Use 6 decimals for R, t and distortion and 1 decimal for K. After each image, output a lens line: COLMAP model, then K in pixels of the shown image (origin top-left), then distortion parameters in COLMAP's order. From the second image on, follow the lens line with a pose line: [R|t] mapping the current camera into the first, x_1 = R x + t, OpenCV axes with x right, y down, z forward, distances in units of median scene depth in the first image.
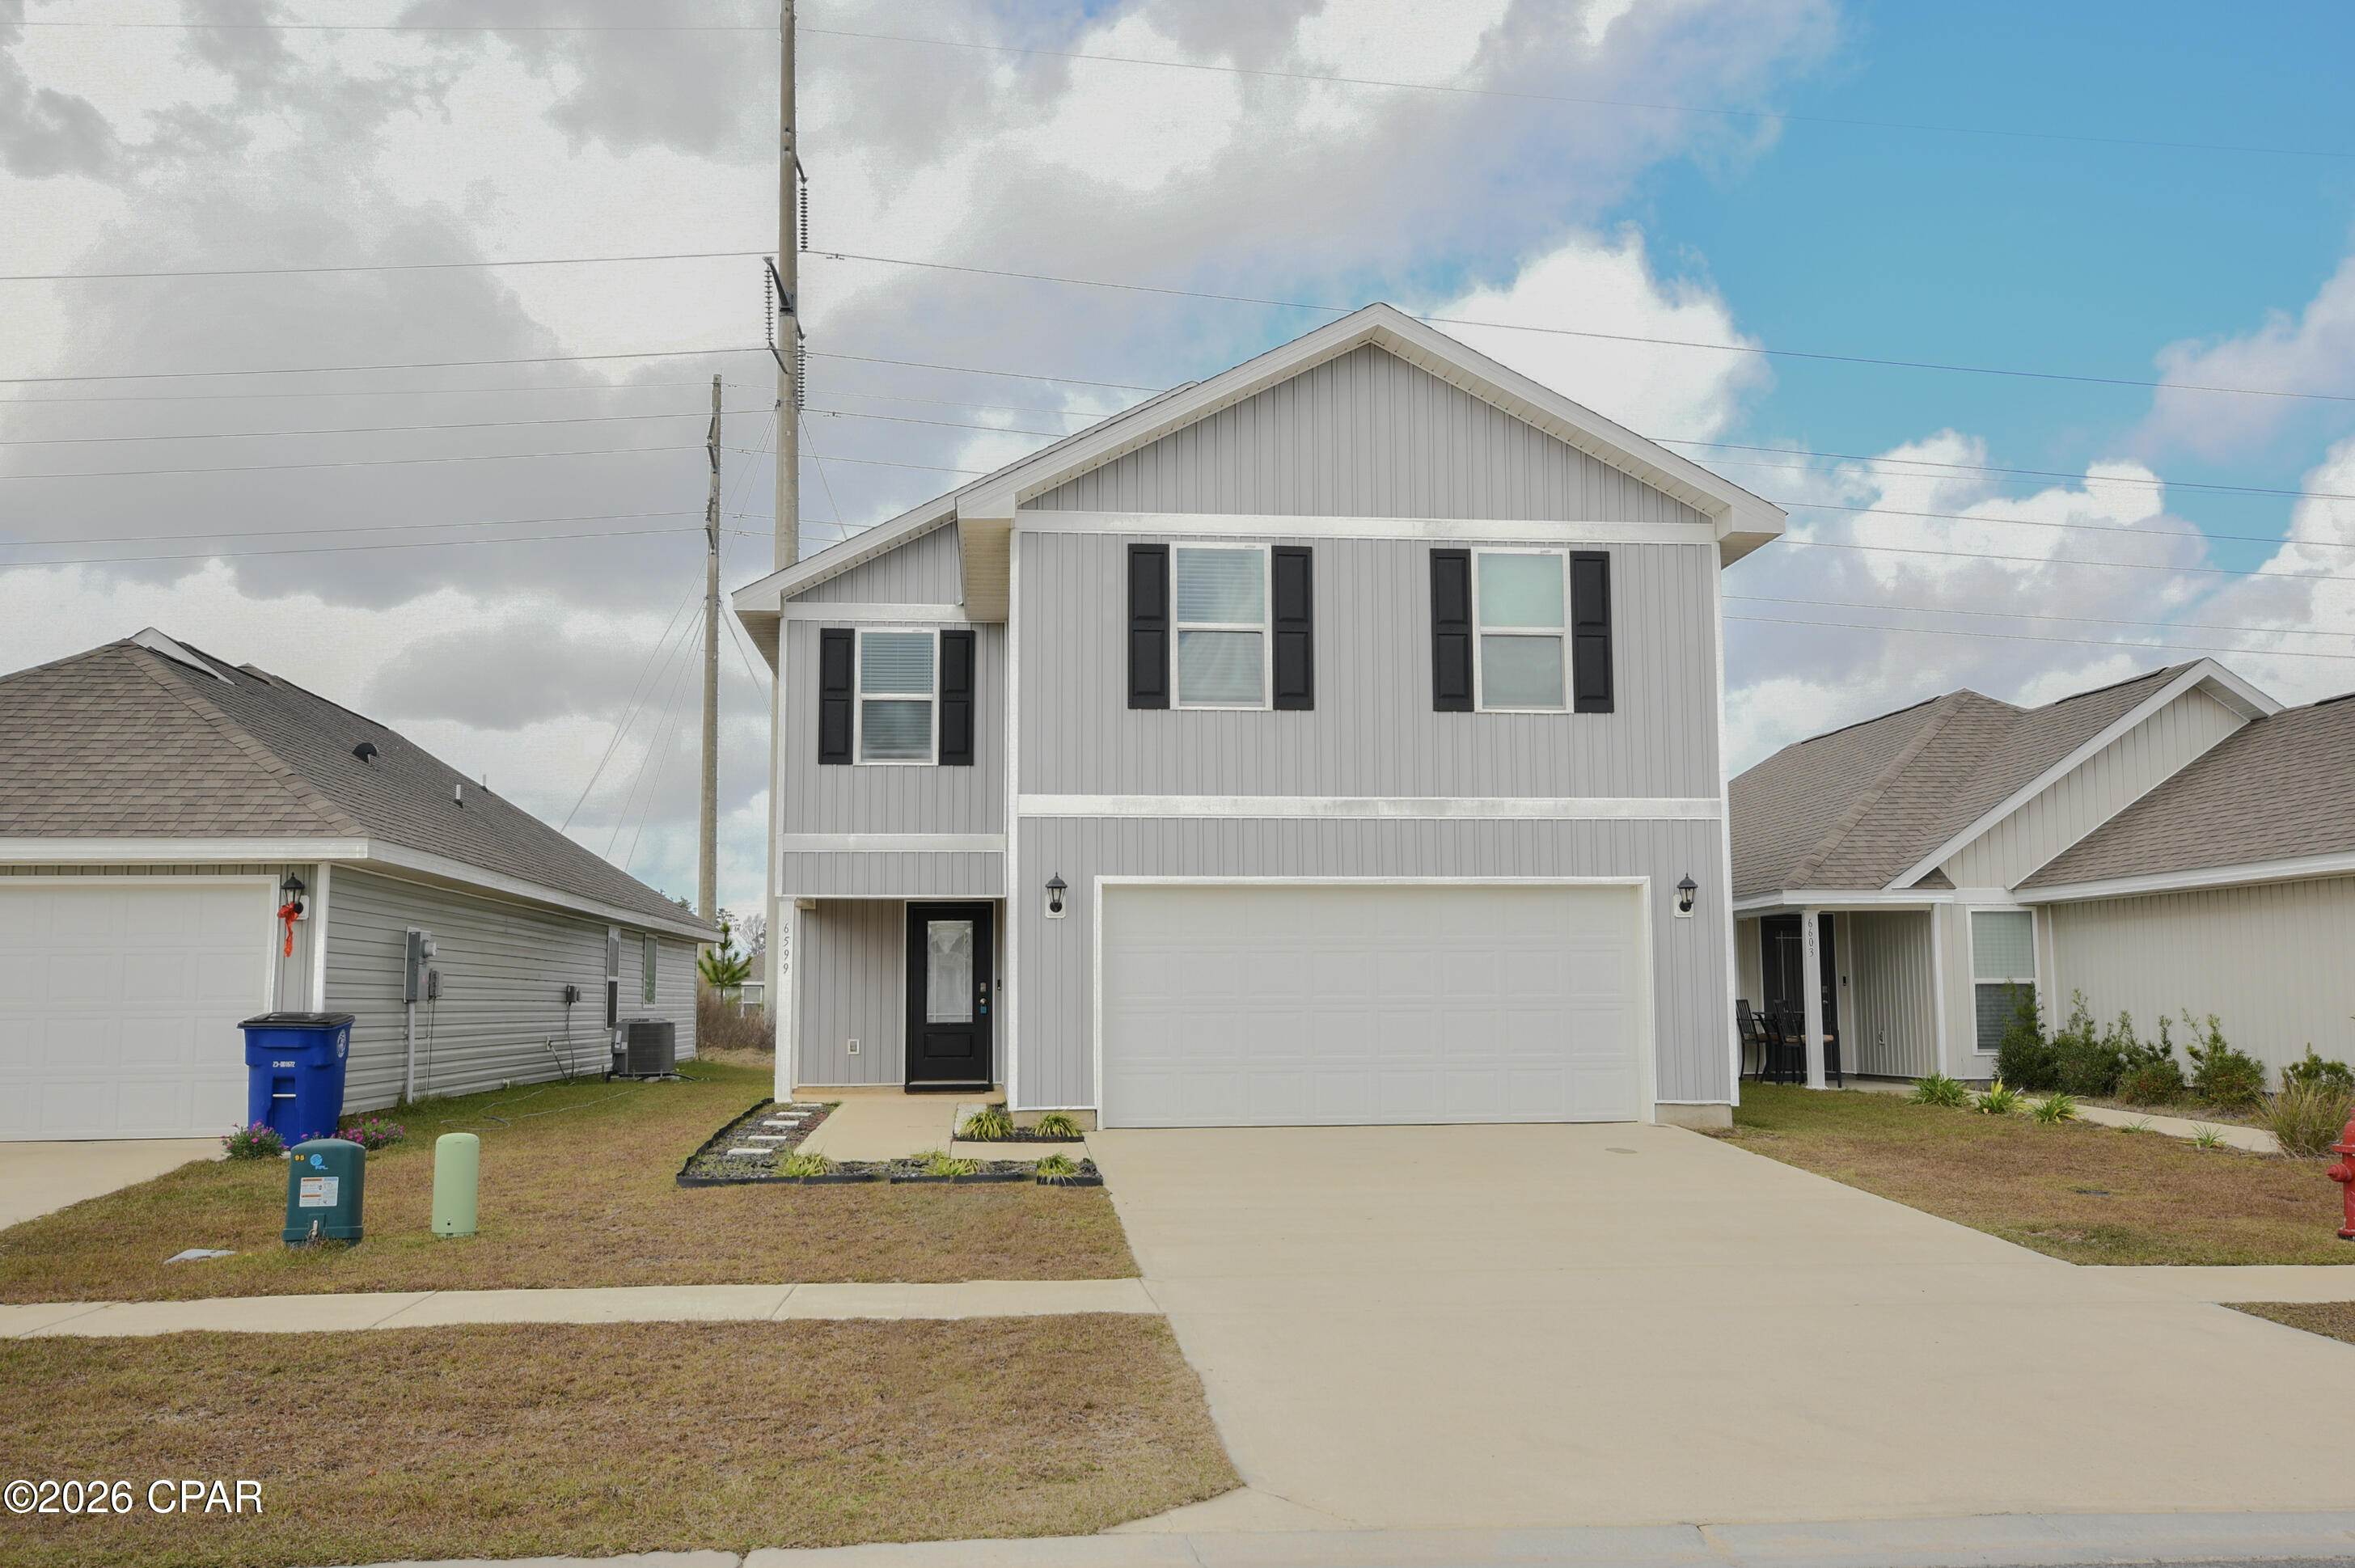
lens RADIAL K [[1943.9, 0, 1177.5], [0, 1943.9, 784.0], [0, 0, 1]] dist [-0.000956, 0.011346]
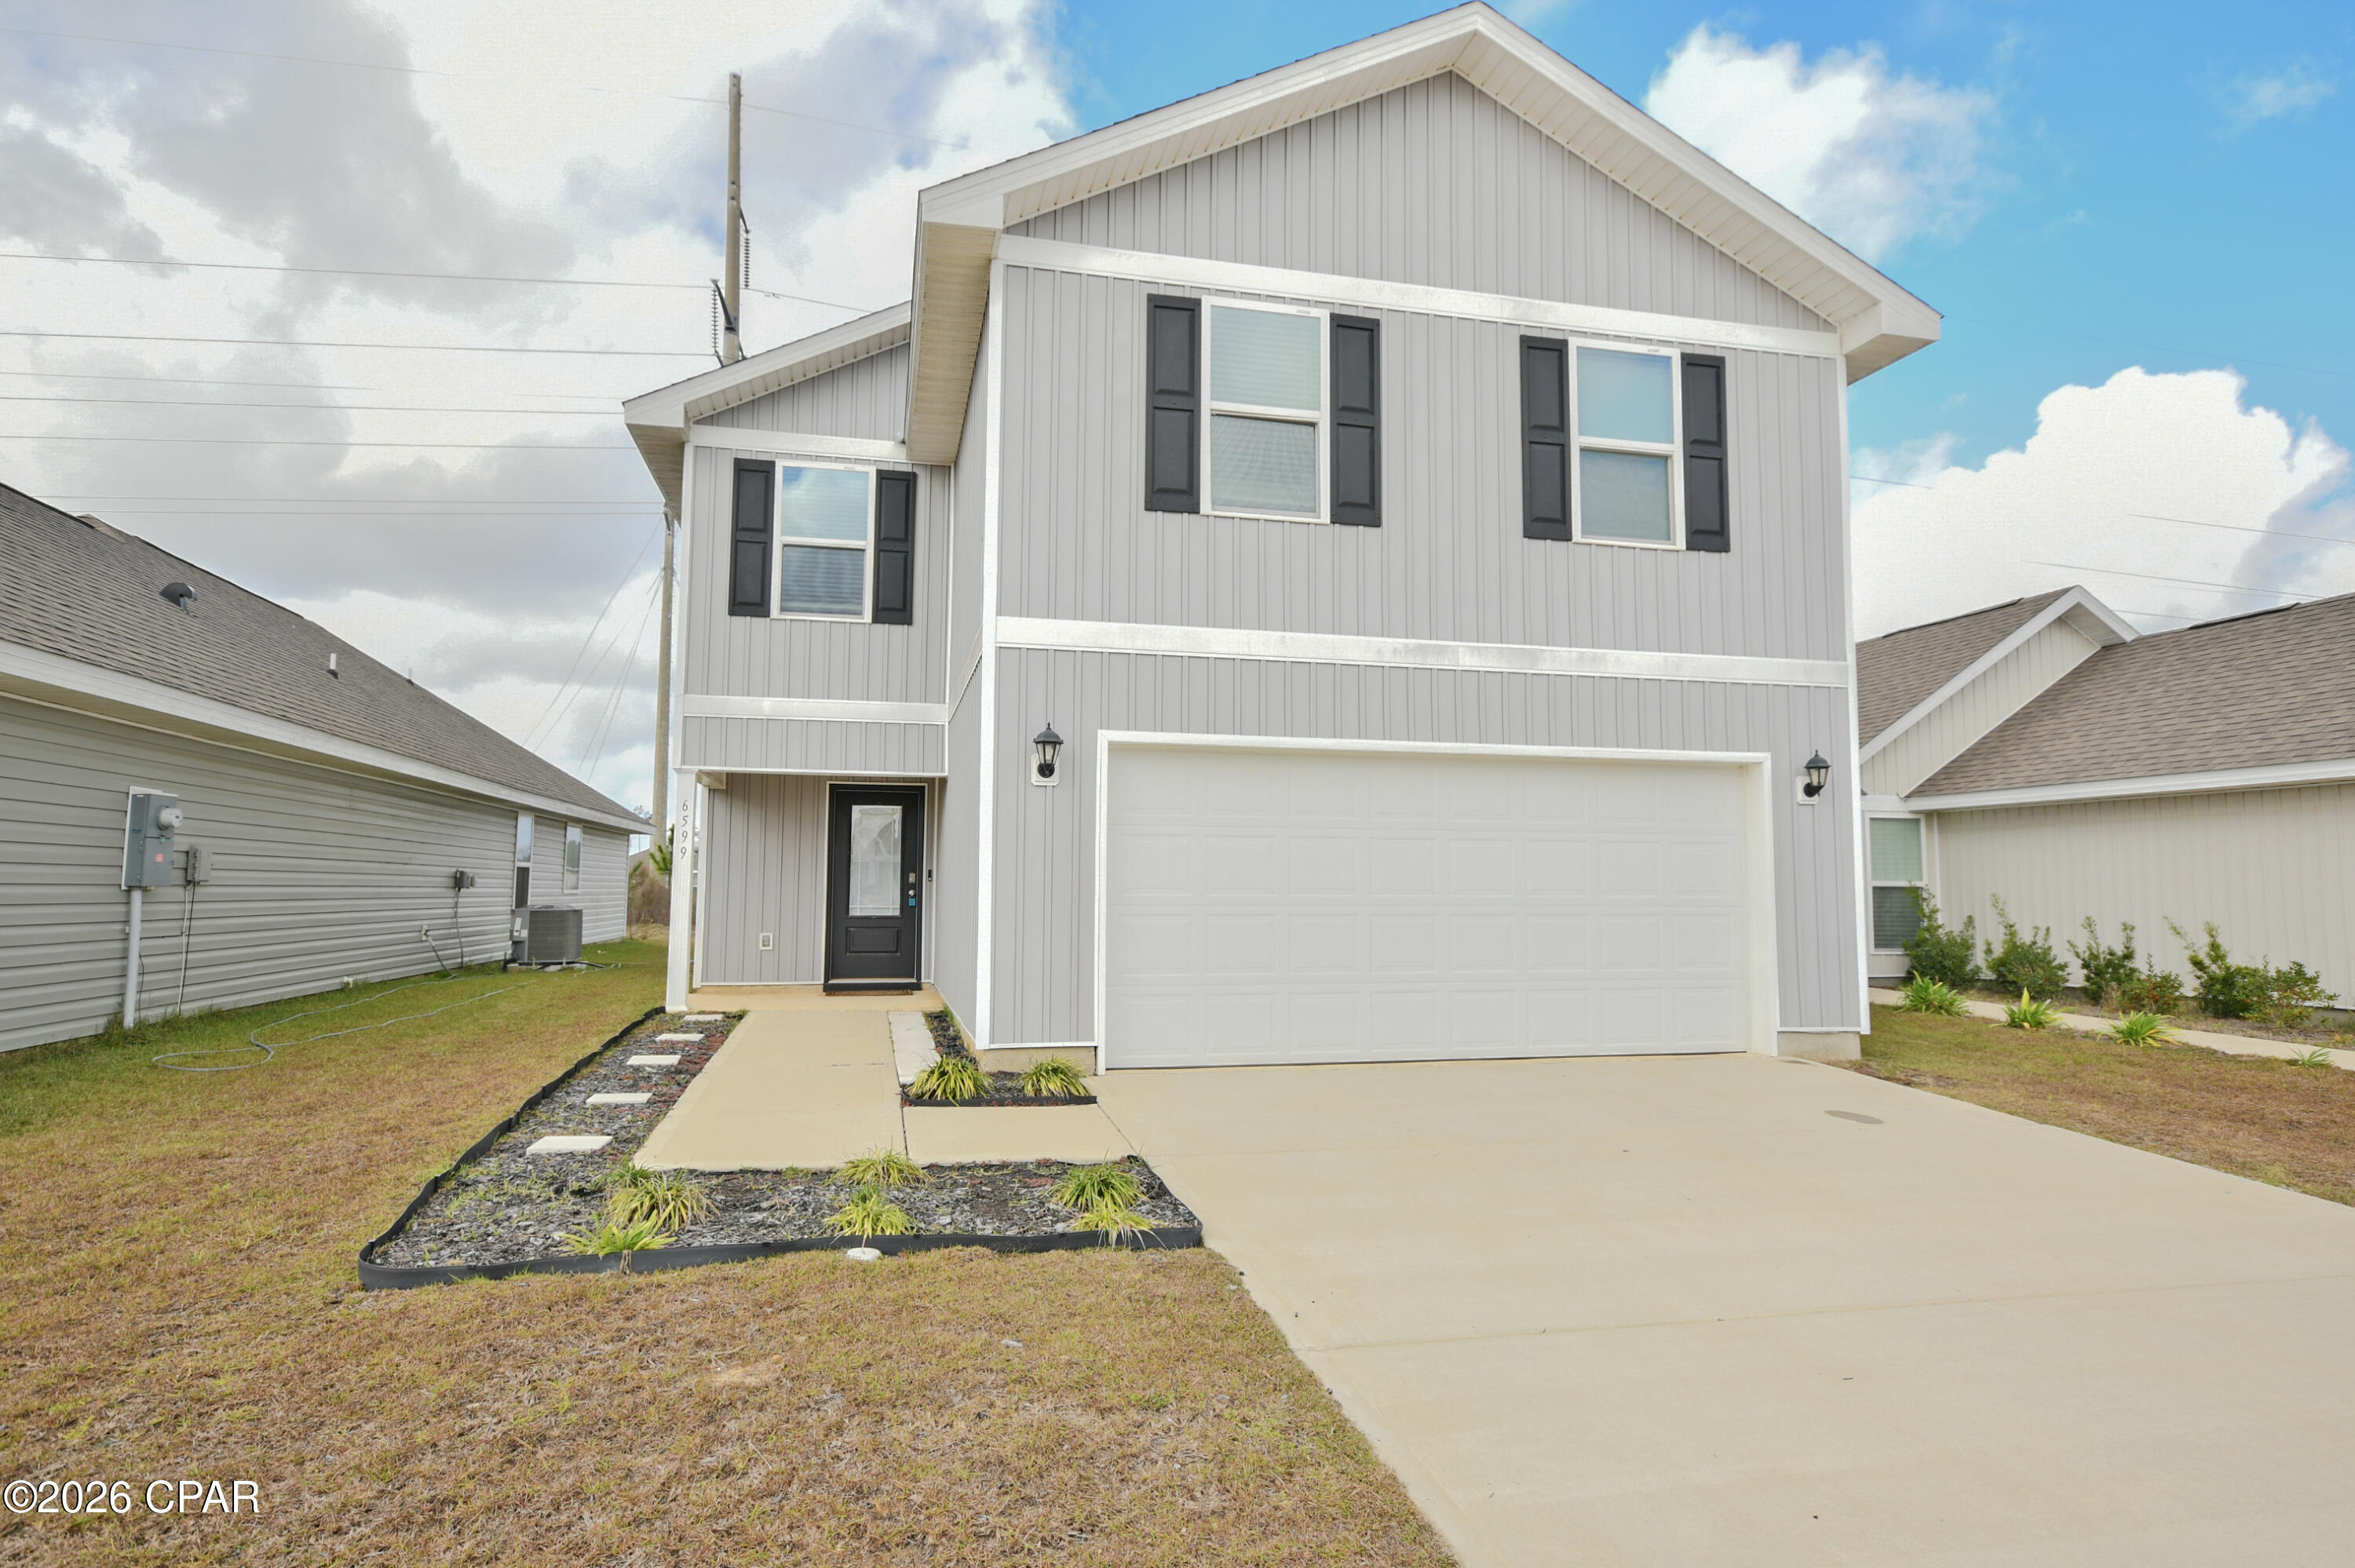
lens RADIAL K [[1303.4, 0, 1178.3], [0, 1303.4, 775.5], [0, 0, 1]] dist [-0.000347, 0.023844]
pose [[0.991234, 0.022782, 0.130136, -0.067621], [-0.025971, 0.999401, 0.022859, 0.046159], [-0.129538, -0.026039, 0.991233, 0.443546]]
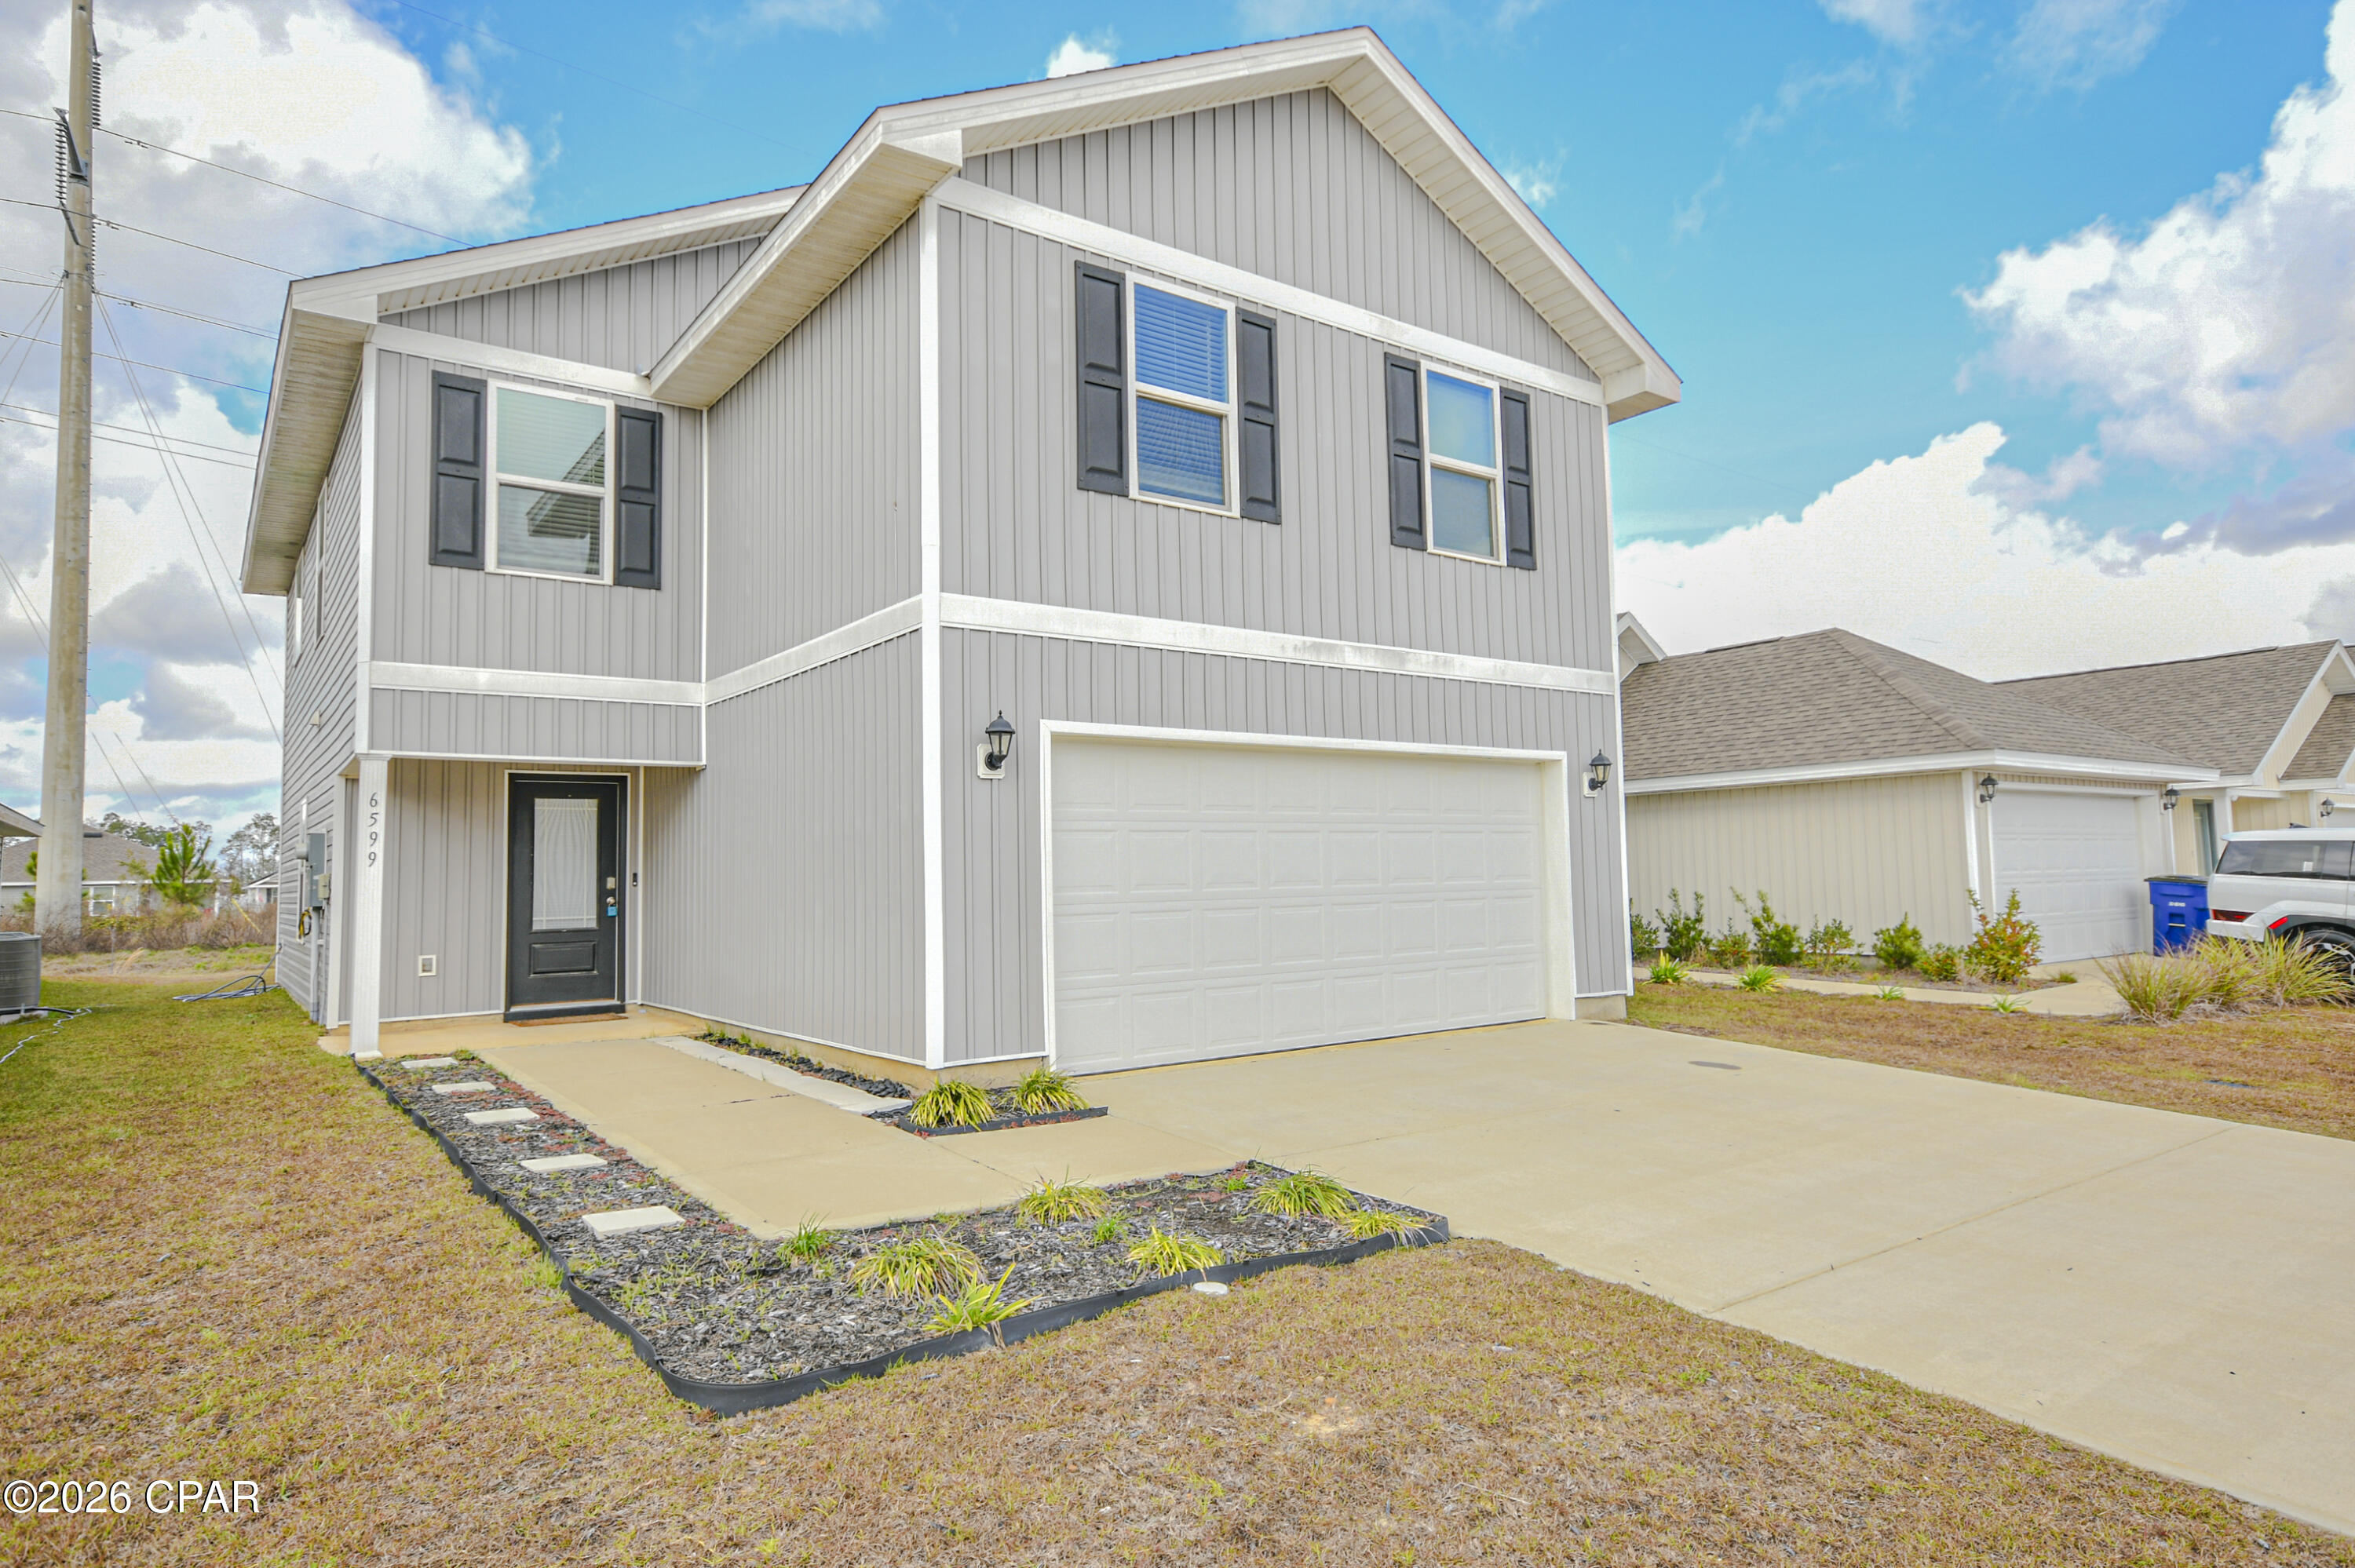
lens RADIAL K [[1332.3, 0, 1177.6], [0, 1332.3, 772.7], [0, 0, 1]] dist [0.019364, 0.001388]
pose [[0.863291, 0.027301, 0.503968, -0.212163], [-0.040486, 0.999064, 0.015231, 0.050215], [-0.503081, -0.033552, 0.863588, 0.495514]]
